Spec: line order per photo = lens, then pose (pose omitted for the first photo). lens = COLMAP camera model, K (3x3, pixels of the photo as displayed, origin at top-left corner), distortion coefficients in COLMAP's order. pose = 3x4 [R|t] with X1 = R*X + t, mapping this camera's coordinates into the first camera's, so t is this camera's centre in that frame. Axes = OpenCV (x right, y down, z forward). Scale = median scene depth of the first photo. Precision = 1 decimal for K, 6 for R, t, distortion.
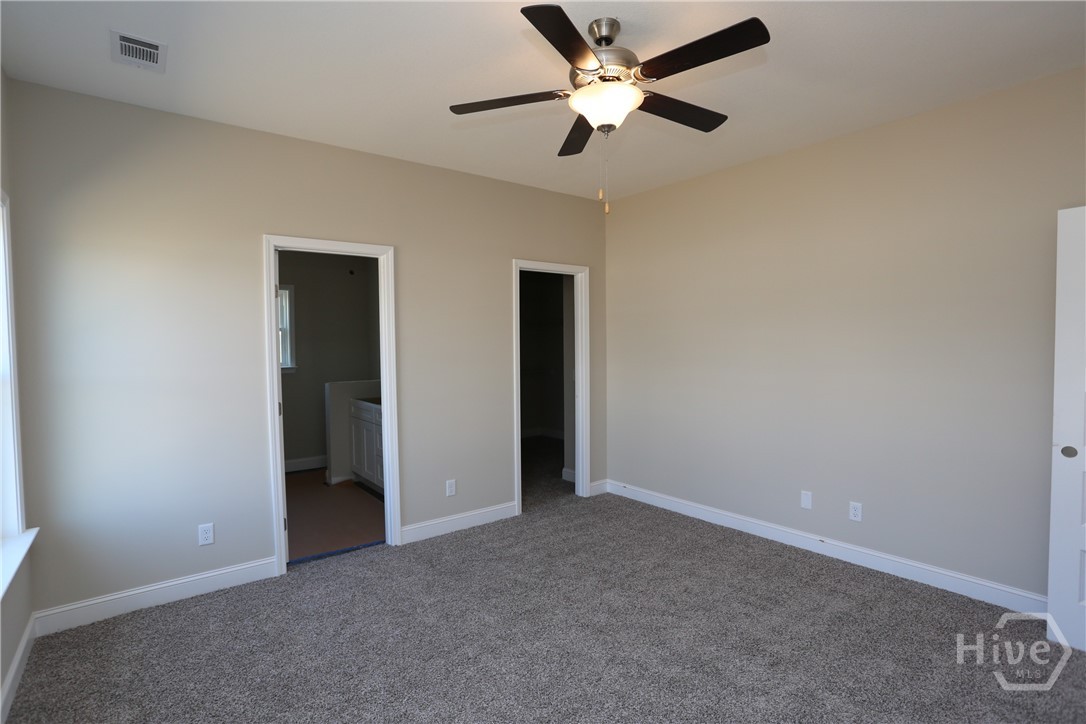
lens RADIAL K [[526.8, 0, 543.0], [0, 526.8, 362.0], [0, 0, 1]] dist [0.001279, 0.000491]
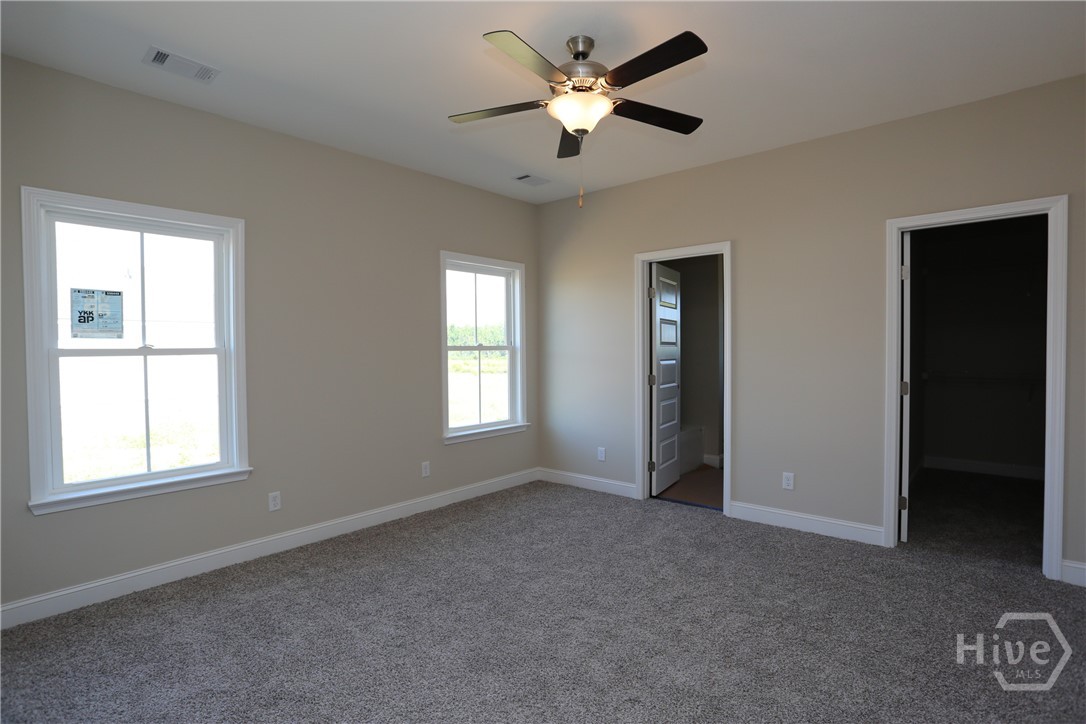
lens RADIAL K [[541.5, 0, 543.0], [0, 541.5, 362.0], [0, 0, 1]] dist [-0.002424, 0.000053]
pose [[0.213586, 0.035479, -0.976280, 0.746665], [-0.021706, 0.999266, 0.031566, 0.004799], [0.976683, 0.014449, 0.214199, 0.403033]]
